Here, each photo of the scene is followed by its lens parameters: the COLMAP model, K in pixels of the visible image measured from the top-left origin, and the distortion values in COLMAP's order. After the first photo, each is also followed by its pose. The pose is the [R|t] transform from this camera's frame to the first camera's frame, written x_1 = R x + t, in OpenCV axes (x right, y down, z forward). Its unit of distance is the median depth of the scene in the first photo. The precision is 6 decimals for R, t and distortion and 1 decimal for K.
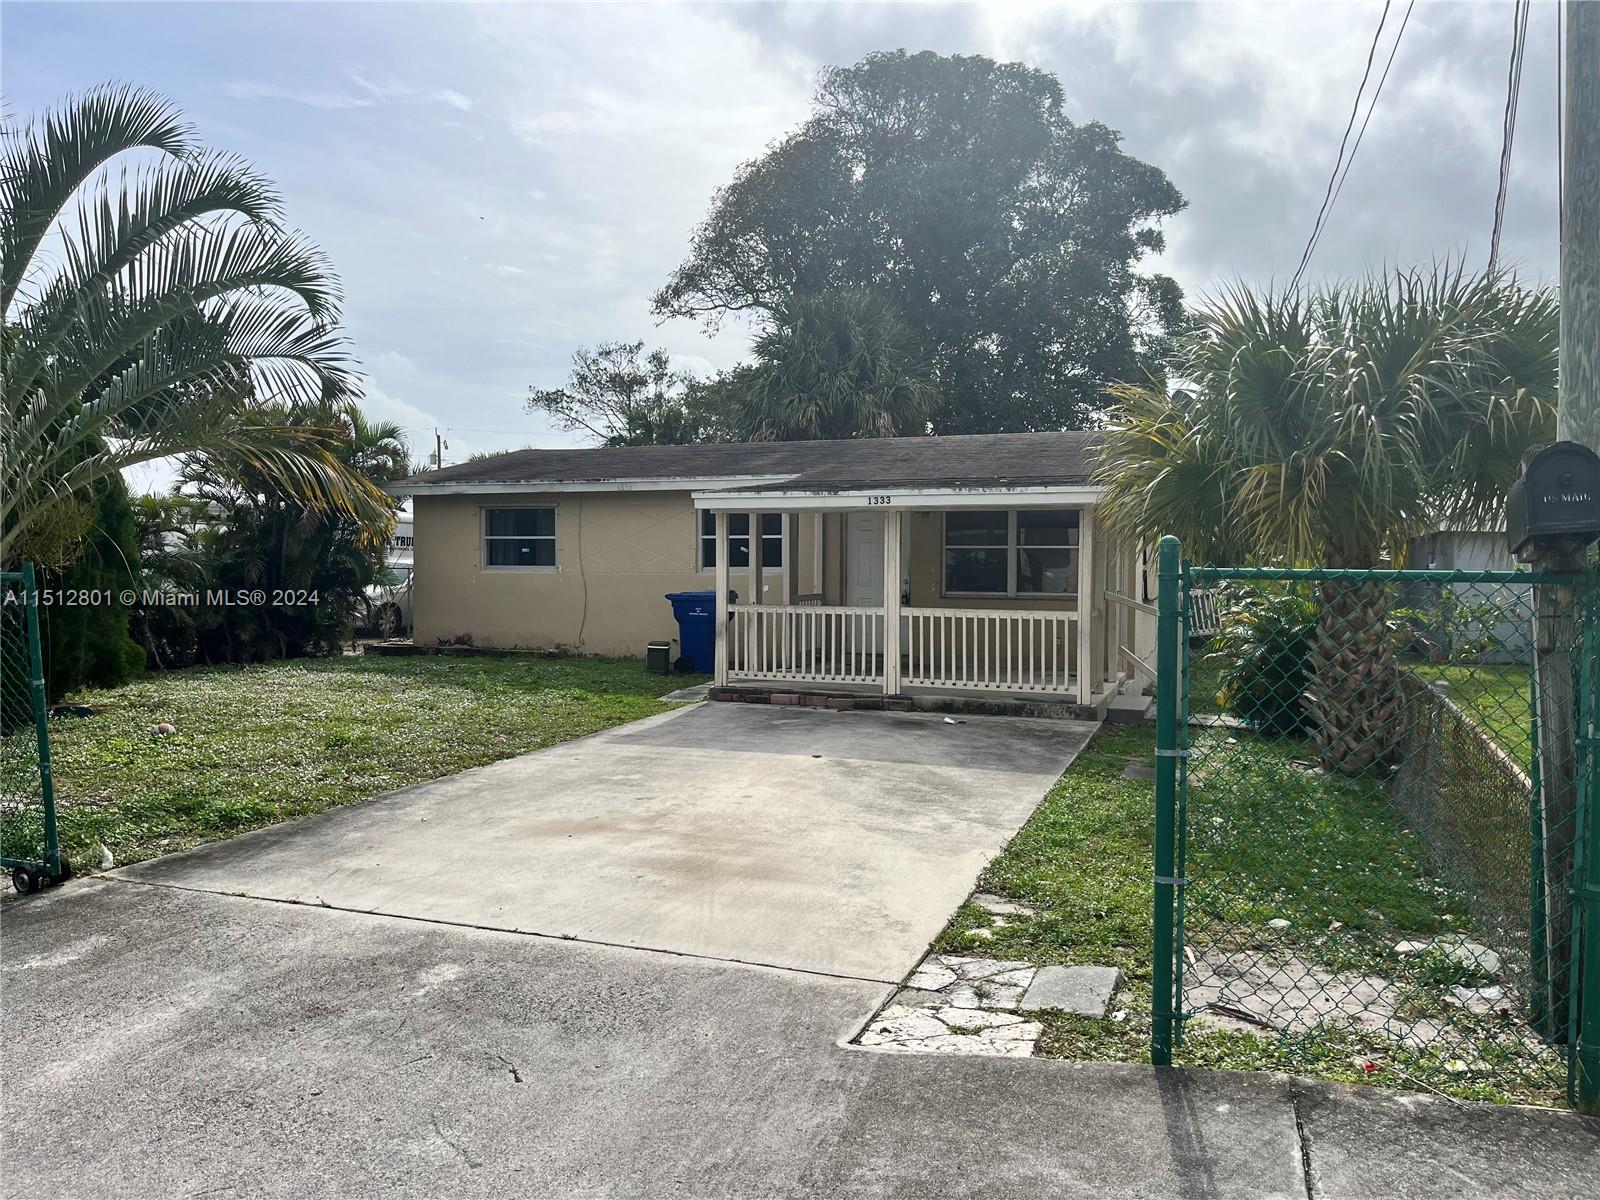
lens RADIAL K [[1172.9, 0, 802.3], [0, 1172.9, 611.4], [0, 0, 1]] dist [0.026807, 0.004208]
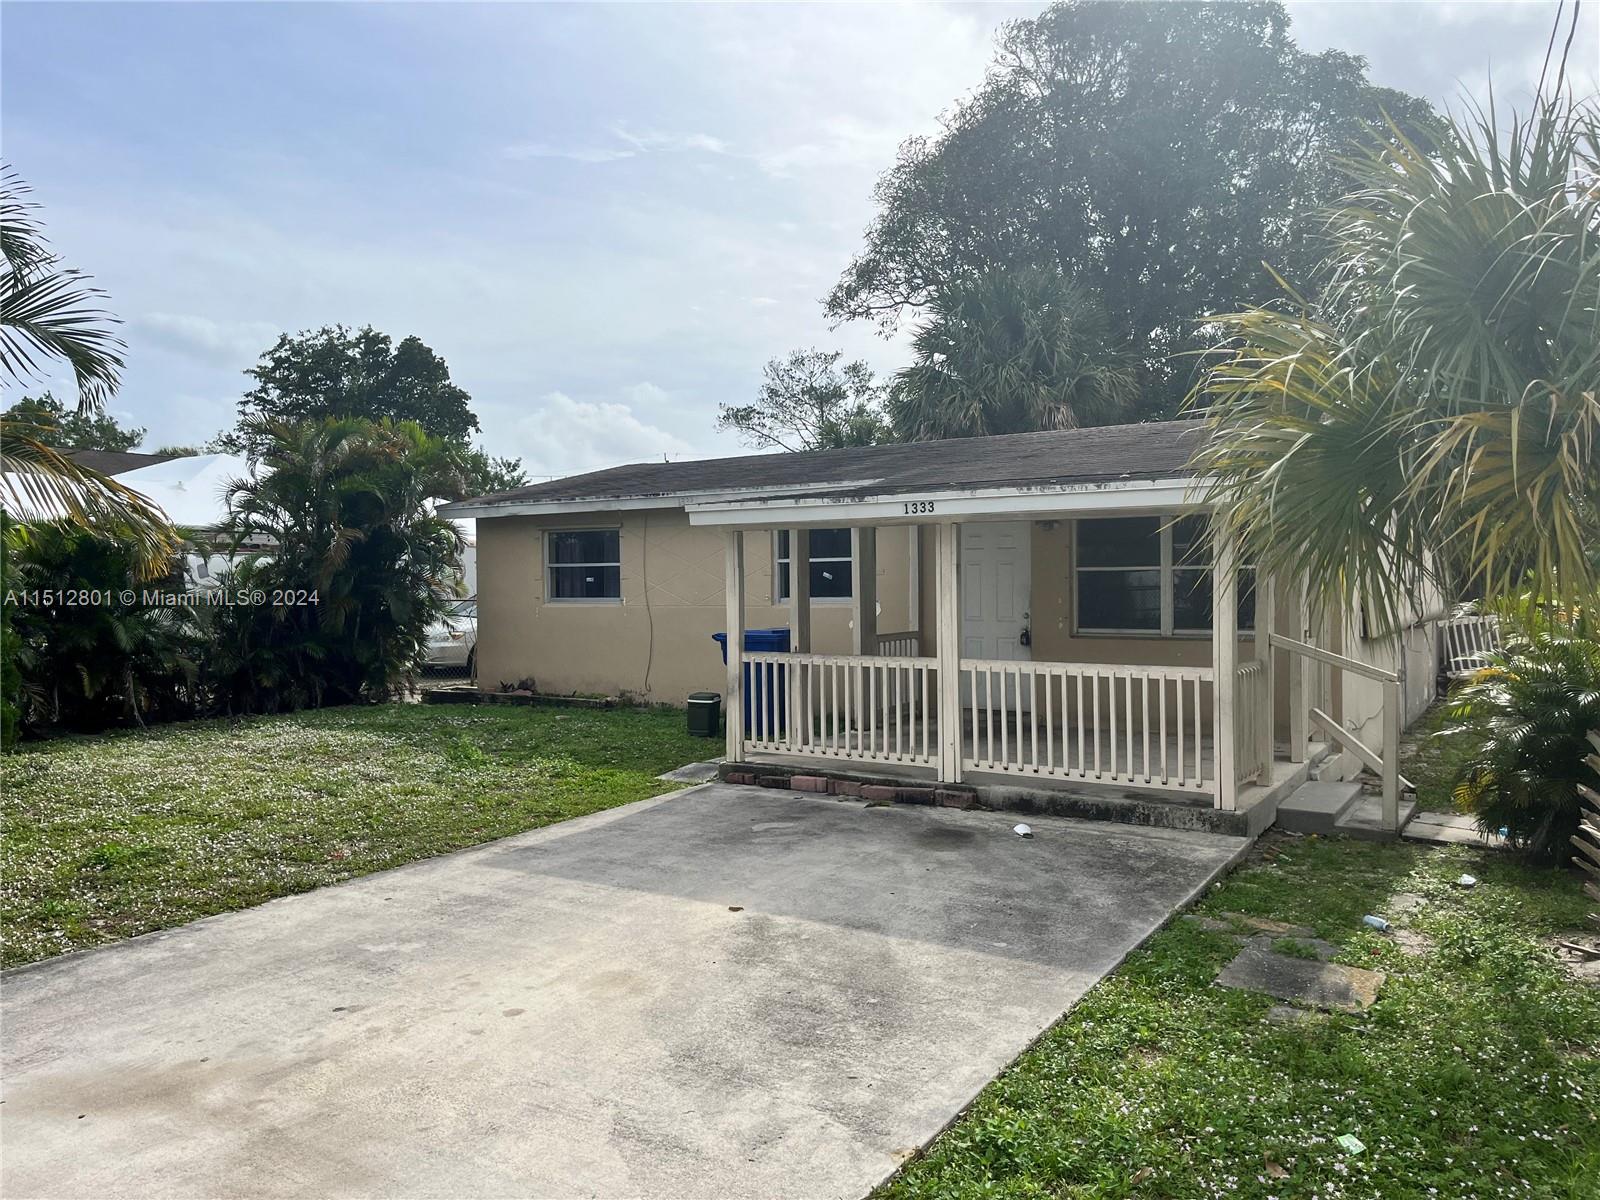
lens RADIAL K [[1172.9, 0, 796.9], [0, 1172.9, 598.6], [0, 0, 1]] dist [0.026807, 0.004208]
pose [[0.976543, -0.012728, -0.214944, 0.113765], [0.007304, 0.999635, -0.026010, -0.017728], [0.215197, 0.023830, 0.976280, 0.234057]]
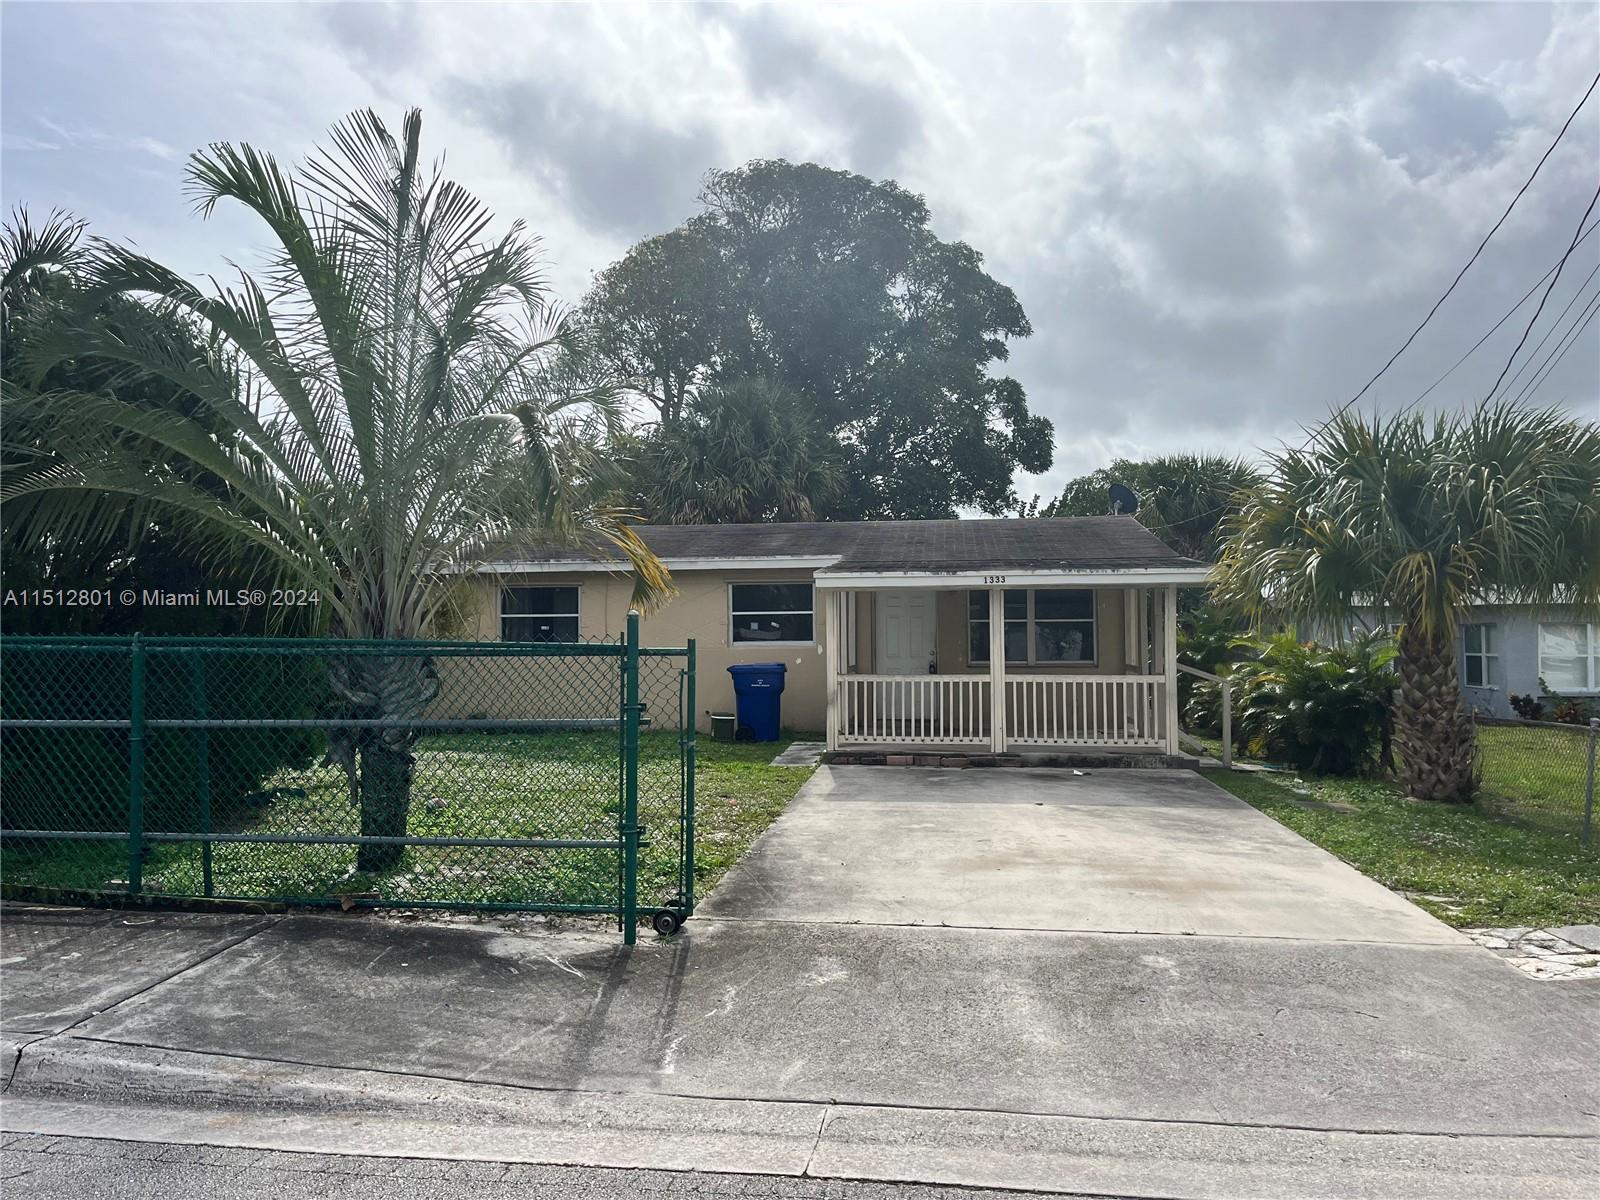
lens RADIAL K [[1172.9, 0, 804.6], [0, 1172.9, 603.3], [0, 0, 1]] dist [0.026807, 0.004208]
pose [[0.974986, -0.003694, 0.222235, -0.287128], [0.019772, 0.997339, -0.070167, 0.003052], [-0.221384, 0.072806, 0.972465, -0.047087]]
